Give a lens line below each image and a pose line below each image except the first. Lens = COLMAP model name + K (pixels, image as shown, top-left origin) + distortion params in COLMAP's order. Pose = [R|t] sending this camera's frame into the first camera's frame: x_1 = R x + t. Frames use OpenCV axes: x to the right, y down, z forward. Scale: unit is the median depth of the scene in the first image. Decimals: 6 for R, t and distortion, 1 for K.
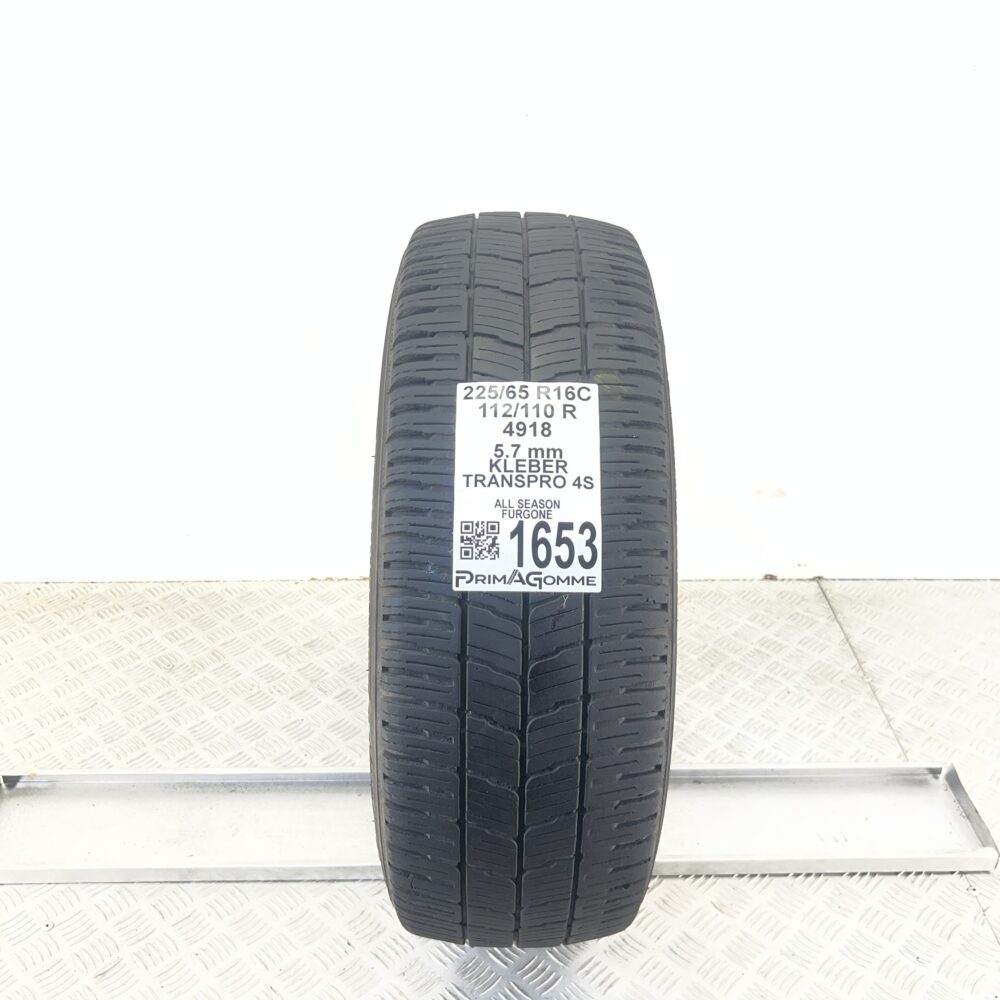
lens RADIAL K [[1137.7, 0, 500.0], [0, 1137.7, 500.0], [0, 0, 1]] dist [0.076019, -0.429601]
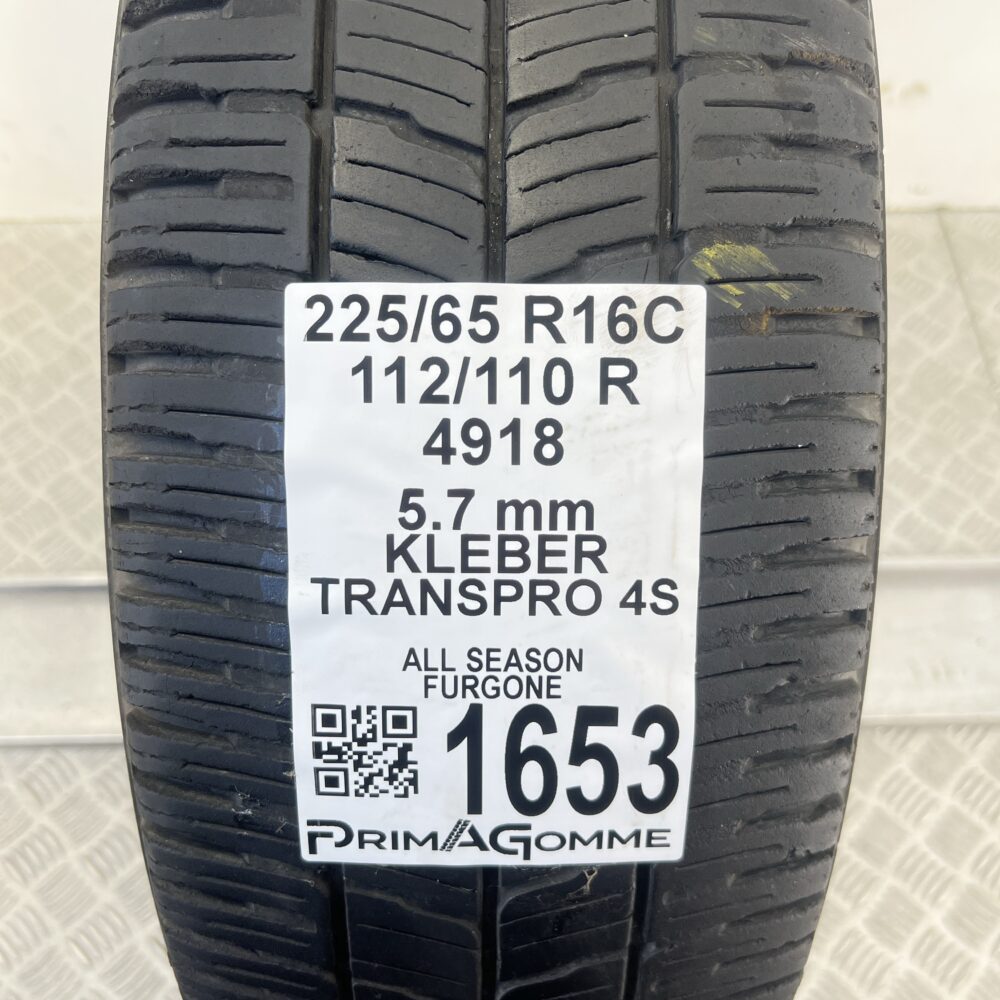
lens RADIAL K [[1137.7, 0, 500.0], [0, 1137.7, 500.0], [0, 0, 1]] dist [0.076019, -0.429601]
pose [[0.999982, -0.002982, 0.005221, 0.024235], [0.000303, 0.892220, 0.451602, -0.203570], [-0.006005, -0.451592, 0.892204, 0.695151]]
